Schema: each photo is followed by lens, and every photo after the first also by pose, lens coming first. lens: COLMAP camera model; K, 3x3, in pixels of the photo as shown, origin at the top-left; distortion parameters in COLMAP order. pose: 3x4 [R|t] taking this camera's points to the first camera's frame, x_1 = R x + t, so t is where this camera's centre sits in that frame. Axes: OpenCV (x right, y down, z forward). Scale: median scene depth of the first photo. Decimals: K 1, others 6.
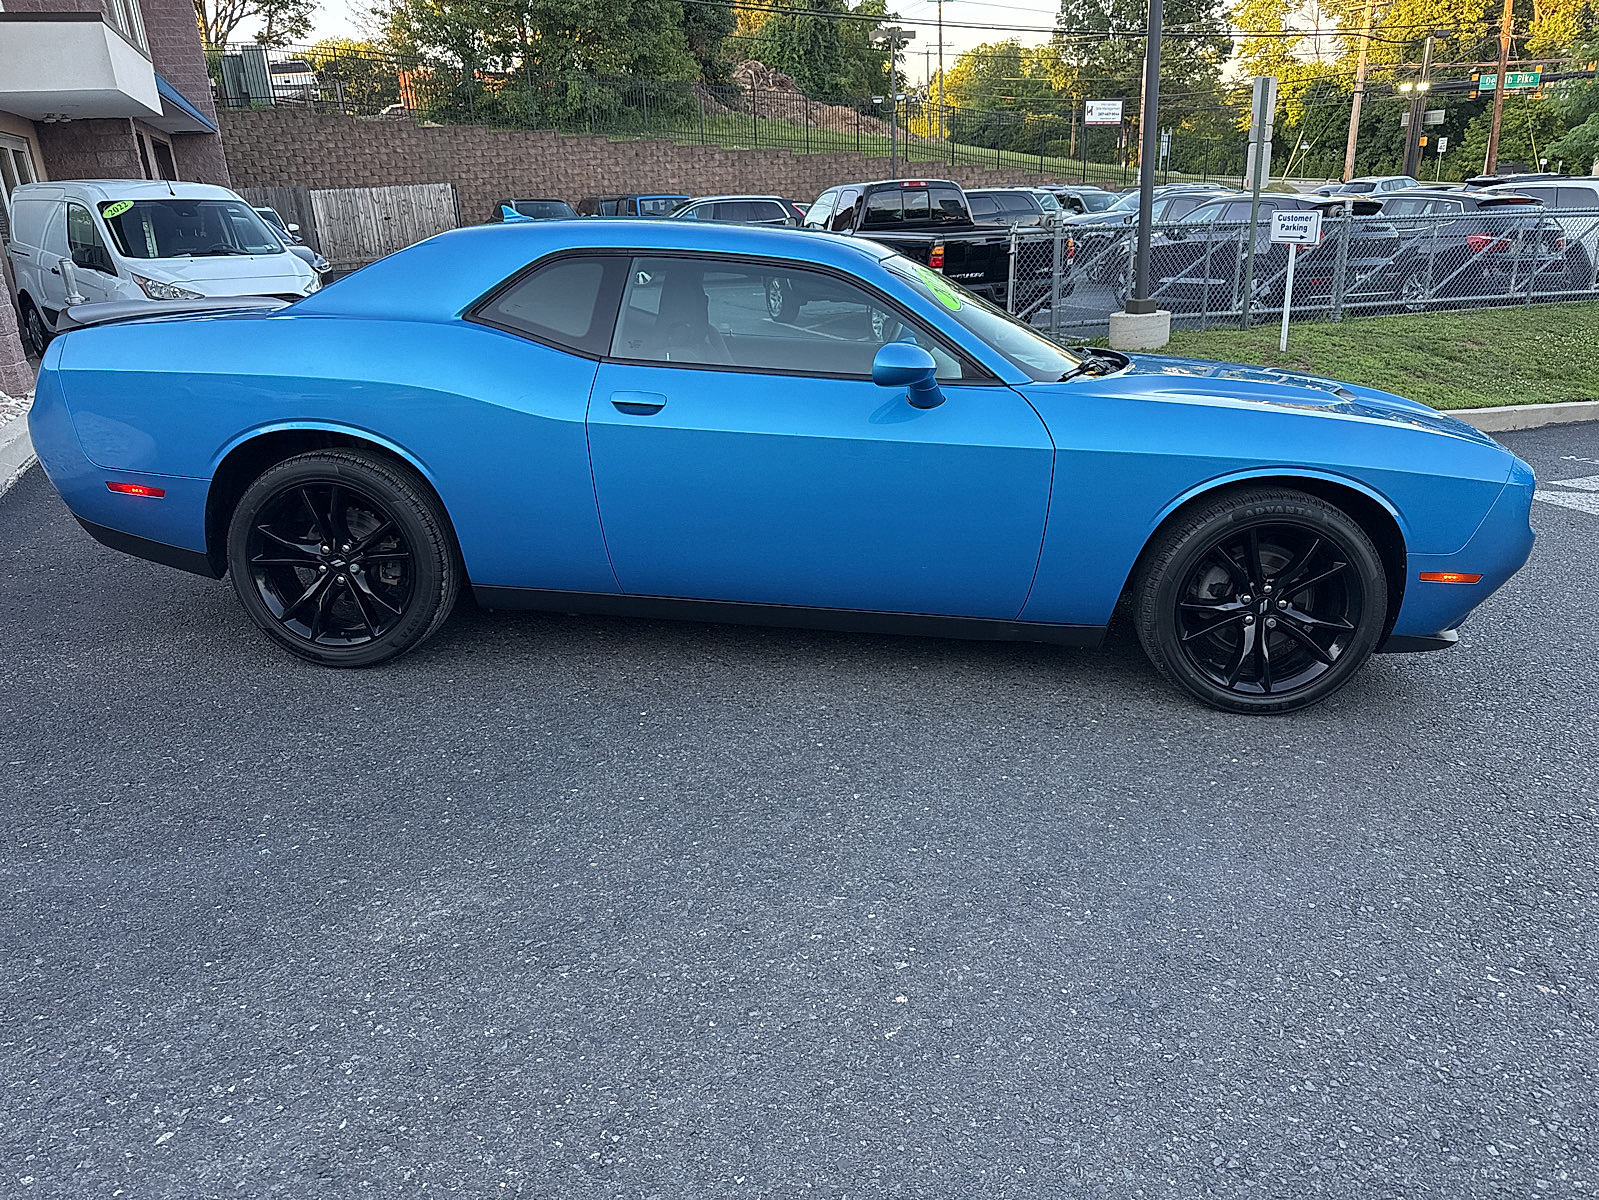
lens RADIAL K [[1140.5, 0, 791.7], [0, 1140.5, 598.1], [0, 0, 1]] dist [0.023066, -0.023912]
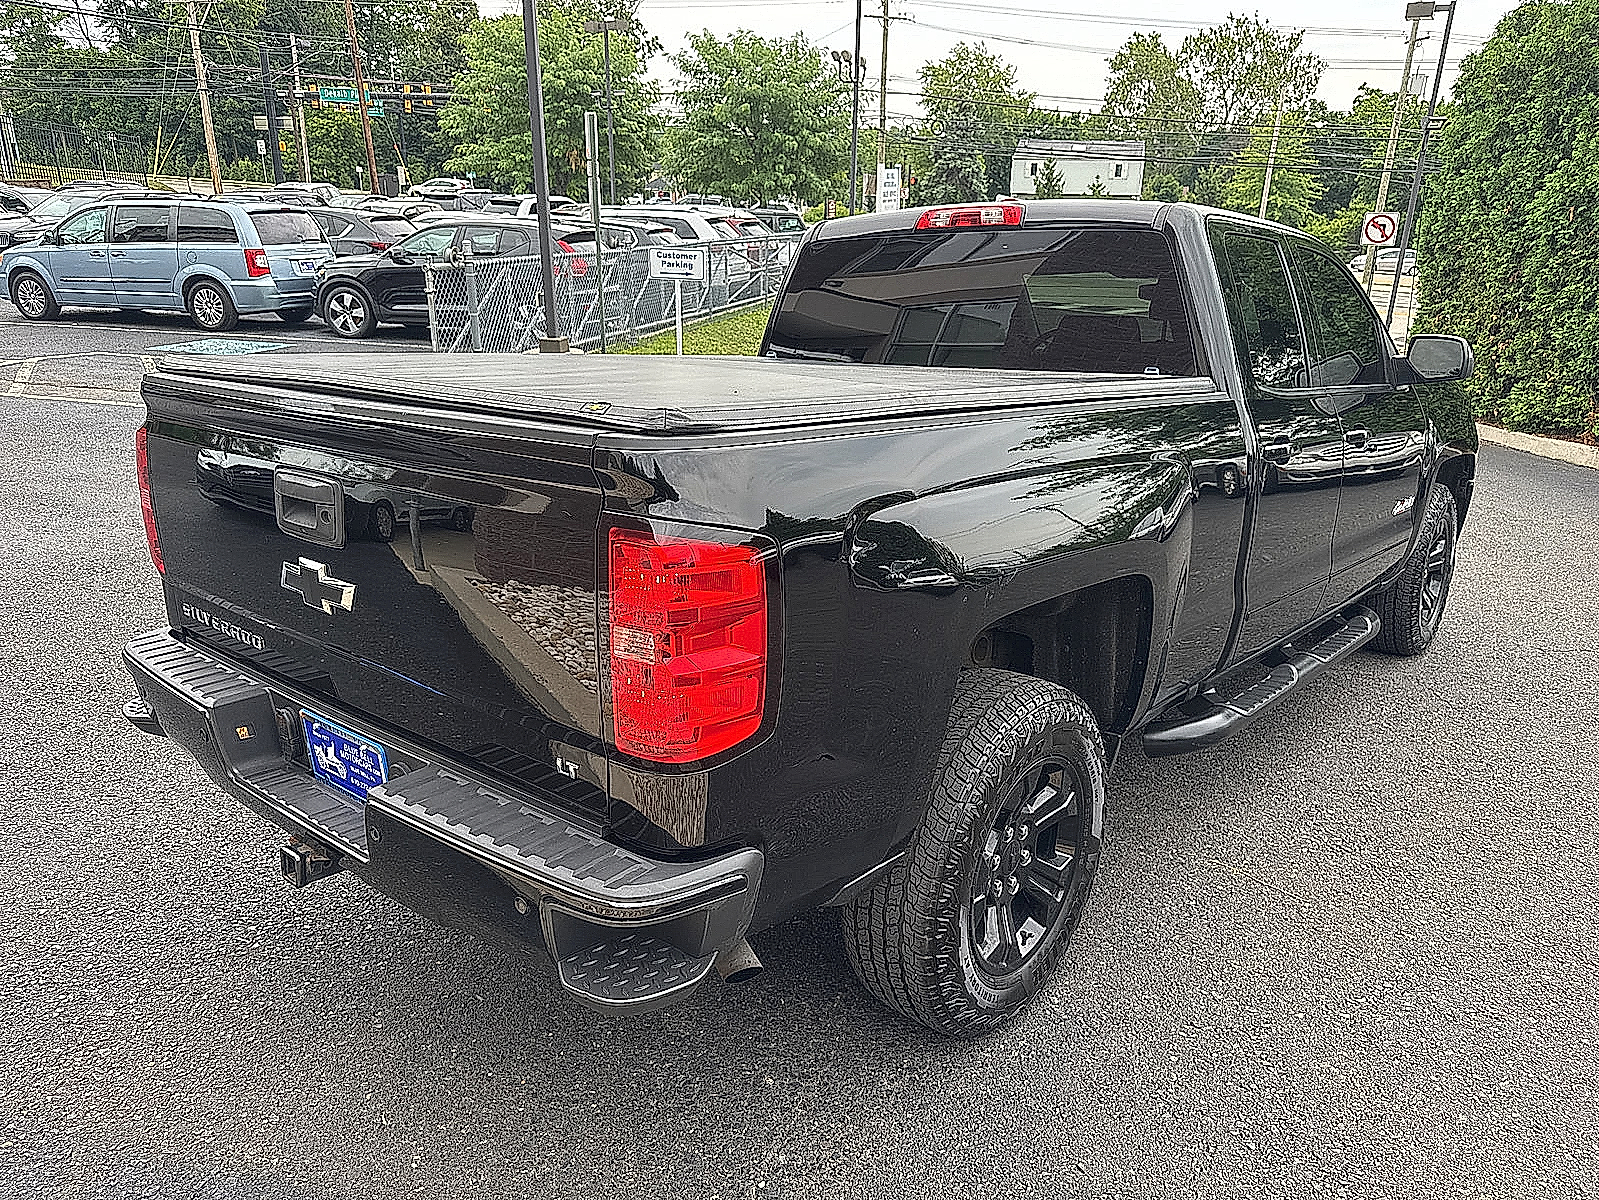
lens RADIAL K [[1140.5, 0, 804.5], [0, 1140.5, 597.6], [0, 0, 1]] dist [0.023066, -0.023912]
pose [[0.576625, -0.240810, 0.780714, -0.107621], [0.237699, 0.963686, 0.121686, -0.034061], [-0.781667, 0.115408, 0.612926, 0.079758]]
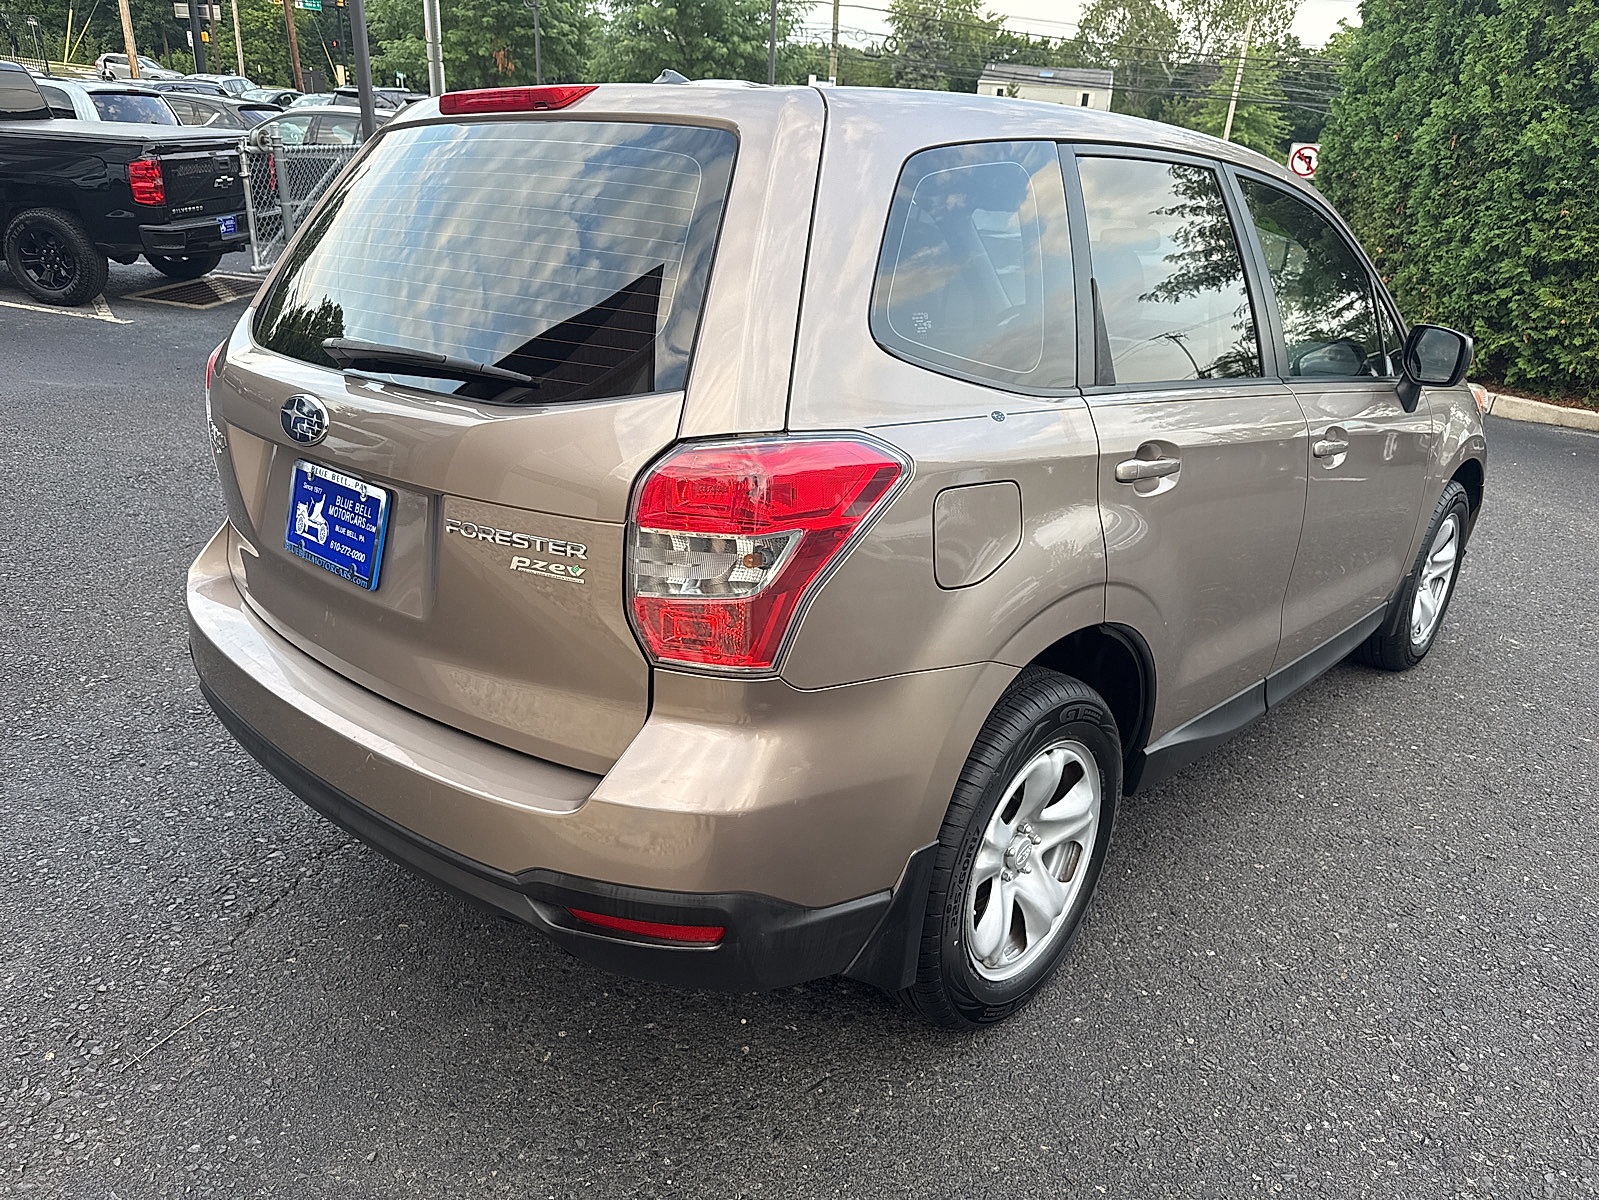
lens RADIAL K [[1140.5, 0, 805.2], [0, 1140.5, 598.2], [0, 0, 1]] dist [0.023066, -0.023912]
pose [[0.555957, -0.273827, 0.784812, -0.084389], [0.208277, 0.959950, 0.187392, -0.024996], [-0.804694, 0.059276, 0.590723, 0.064037]]
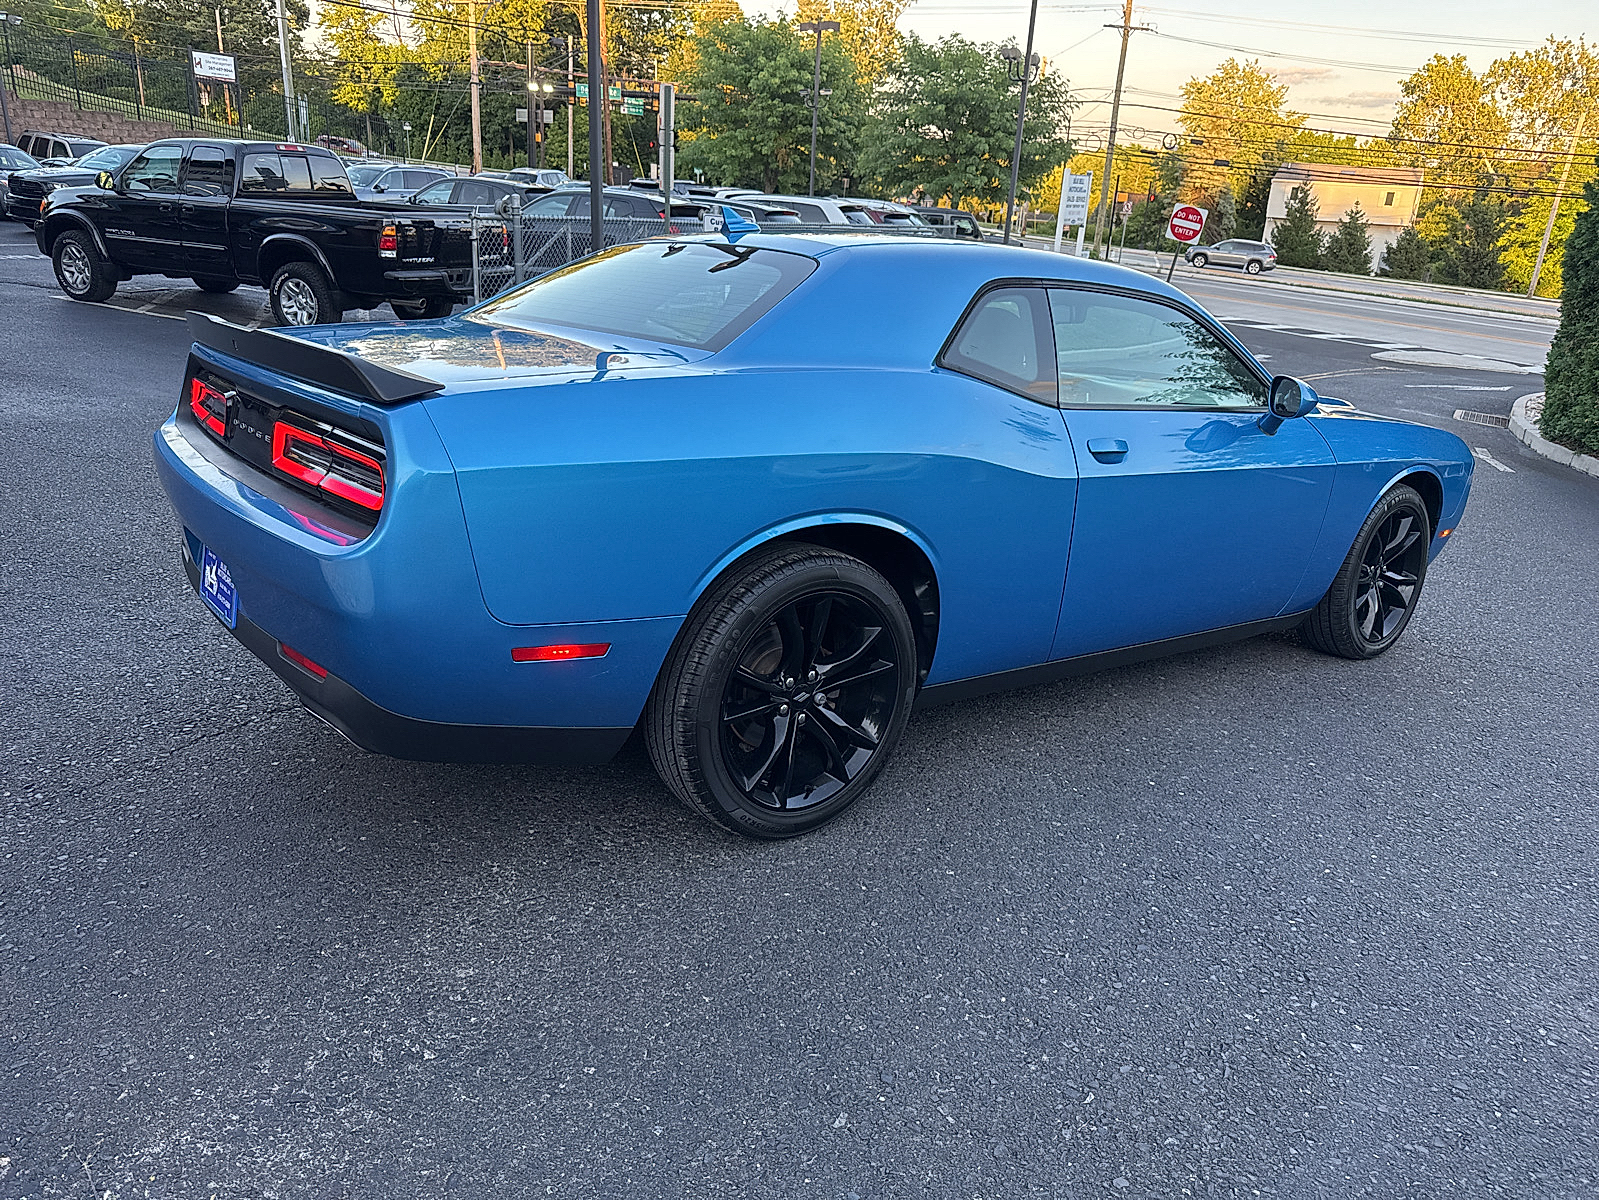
lens RADIAL K [[1140.5, 0, 802.6], [0, 1140.5, 595.5], [0, 0, 1]] dist [0.023066, -0.023912]
pose [[0.736387, -0.158087, 0.657831, -0.077231], [0.145910, 0.986545, 0.073748, -0.013263], [-0.660639, 0.041677, 0.749546, 0.039919]]
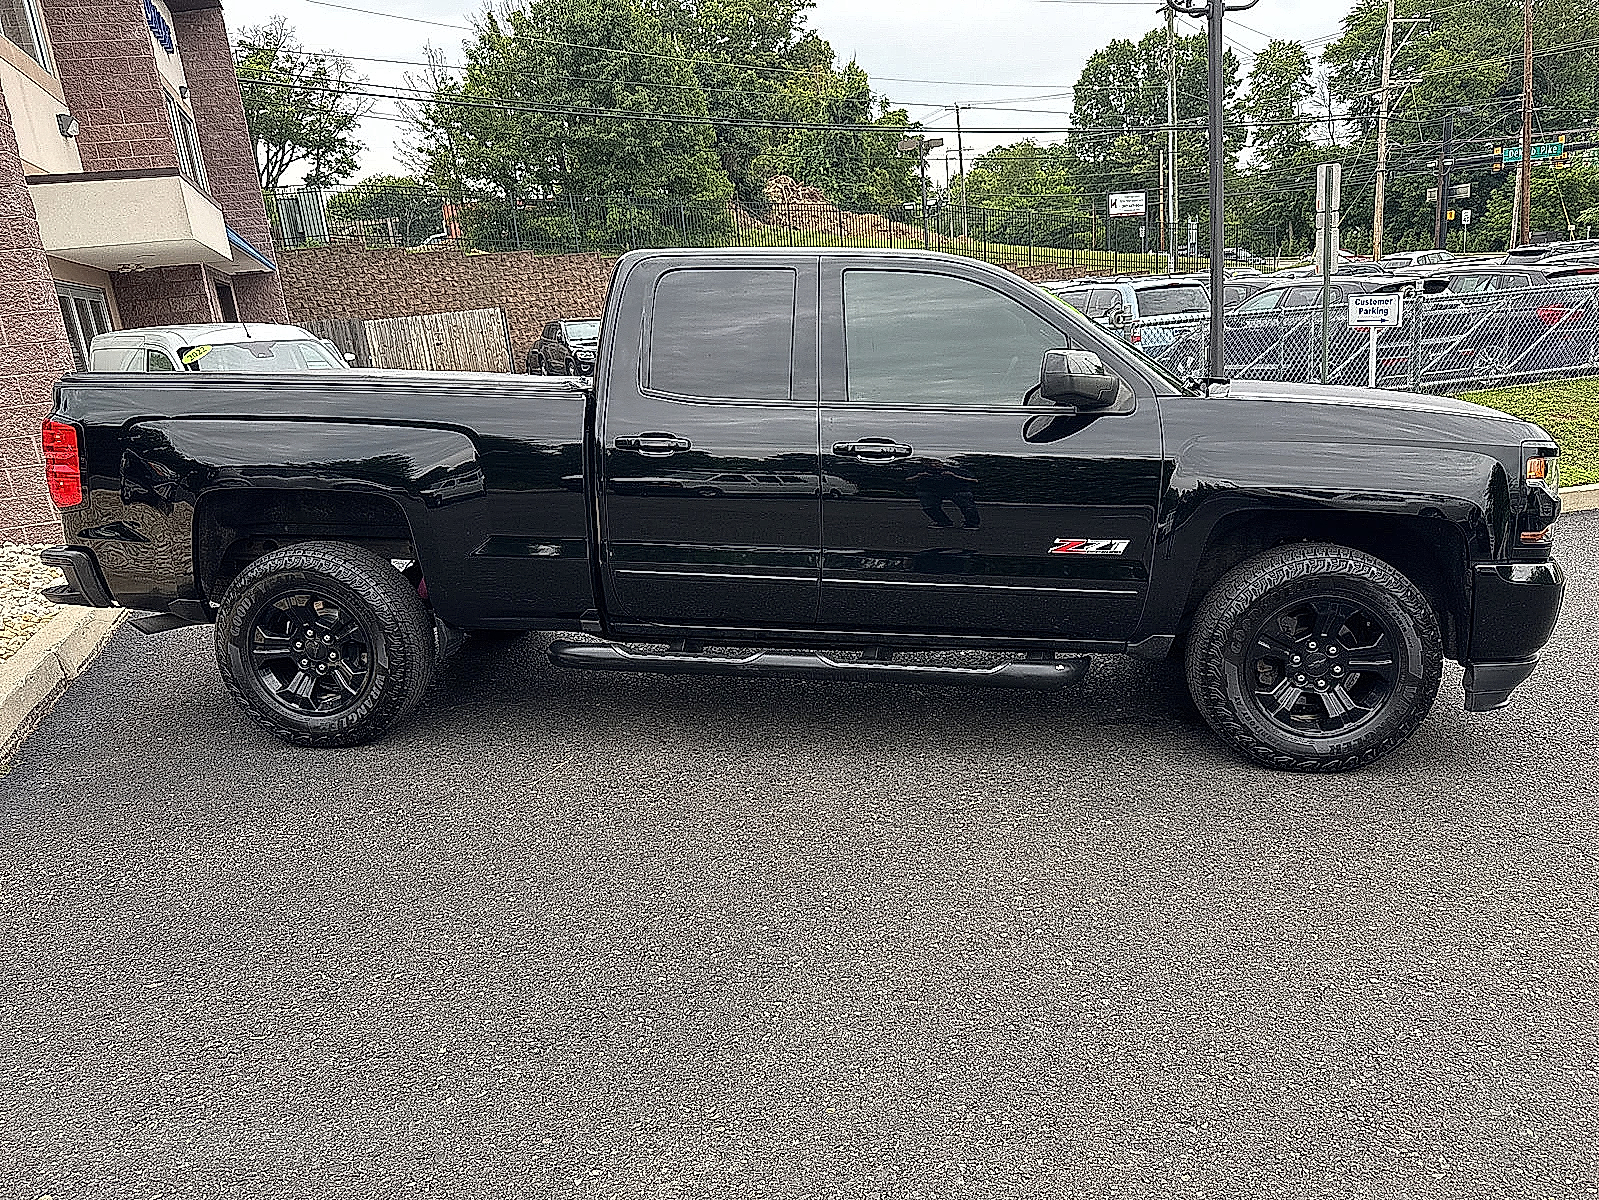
lens RADIAL K [[1140.5, 0, 795.9], [0, 1140.5, 599.7], [0, 0, 1]] dist [0.023066, -0.023912]
pose [[0.998554, -0.044124, -0.030719, -0.009750], [0.041476, 0.995762, -0.082078, -0.004728], [0.034210, 0.080685, 0.996152, 0.007136]]
